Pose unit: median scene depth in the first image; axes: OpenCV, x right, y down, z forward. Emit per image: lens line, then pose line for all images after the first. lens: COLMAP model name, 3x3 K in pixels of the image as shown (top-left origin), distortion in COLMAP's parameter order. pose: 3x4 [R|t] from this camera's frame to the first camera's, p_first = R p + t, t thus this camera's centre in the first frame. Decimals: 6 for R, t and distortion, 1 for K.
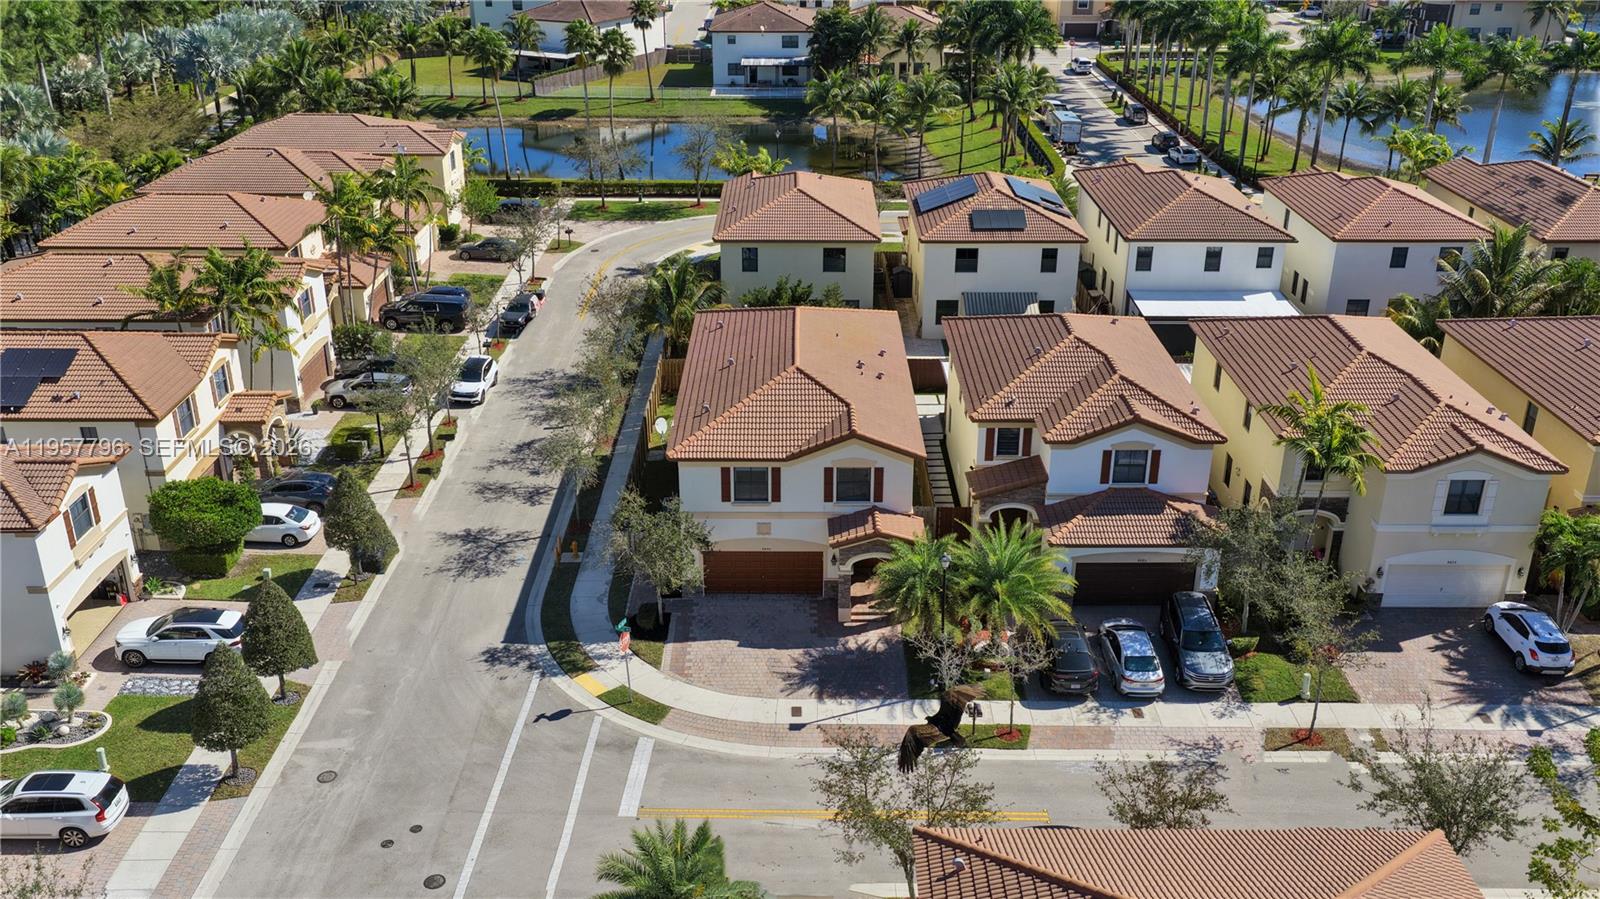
lens RADIAL K [[1395.4, 0, 800.0], [0, 1395.4, 449.5], [0, 0, 1]] dist [0.009611, 0.009517]
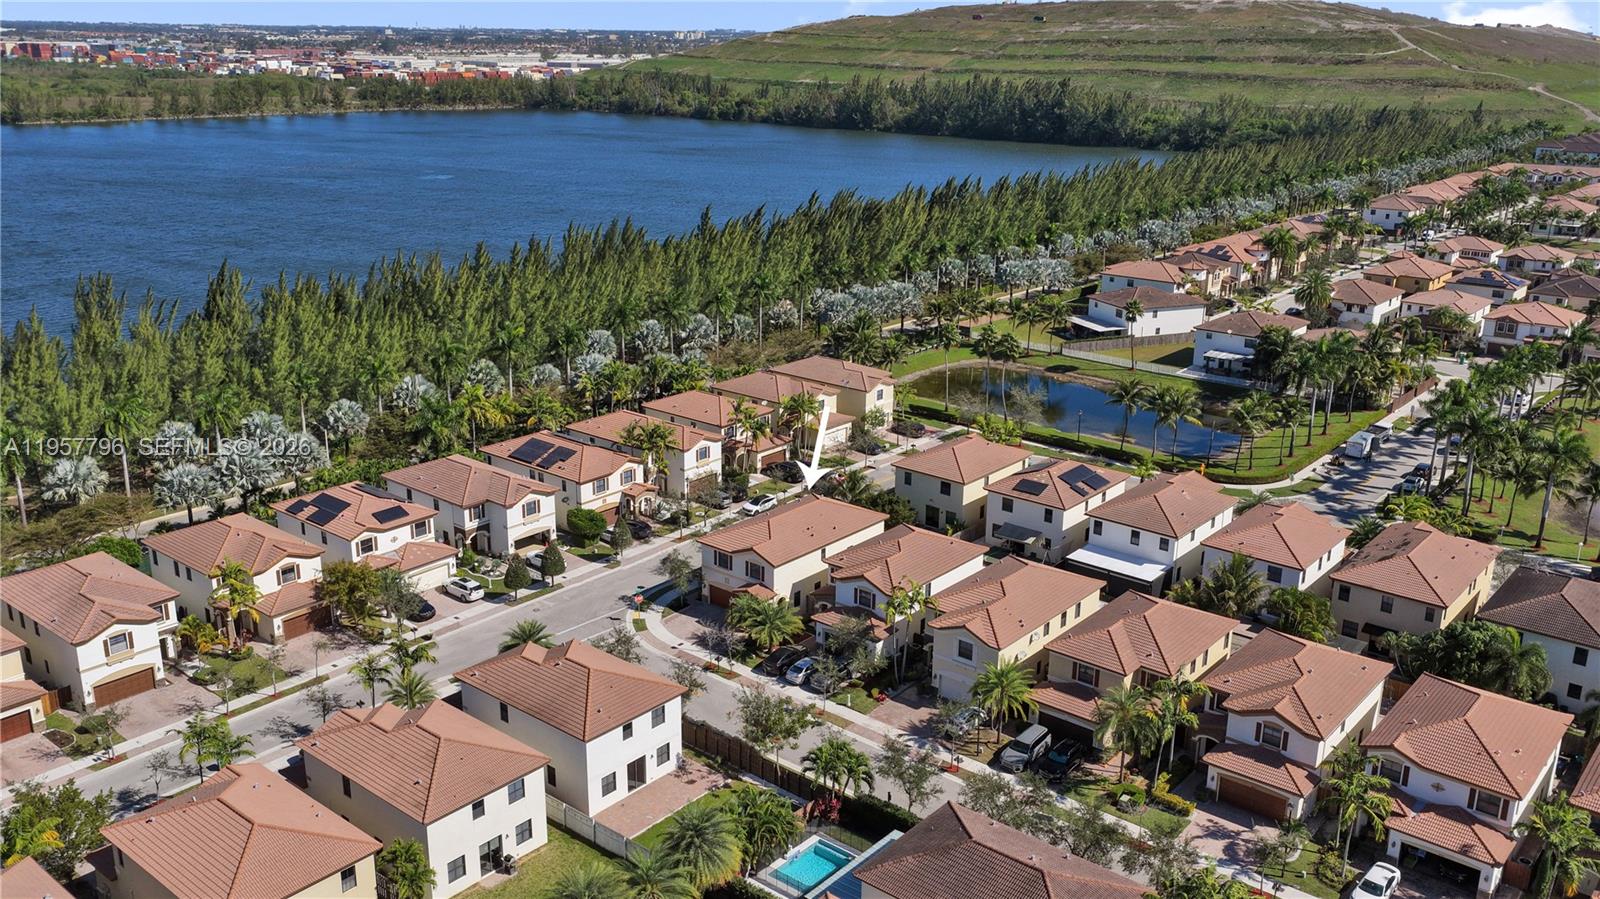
lens RADIAL K [[1336.0, 0, 800.0], [0, 1336.0, 449.5], [0, 0, 1]] dist [0.015901, 0.018821]
pose [[0.765102, 0.199197, -0.612323, 1.394144], [-0.269808, 0.962616, -0.023975, -0.134838], [0.584656, 0.183553, 0.790244, -0.755315]]
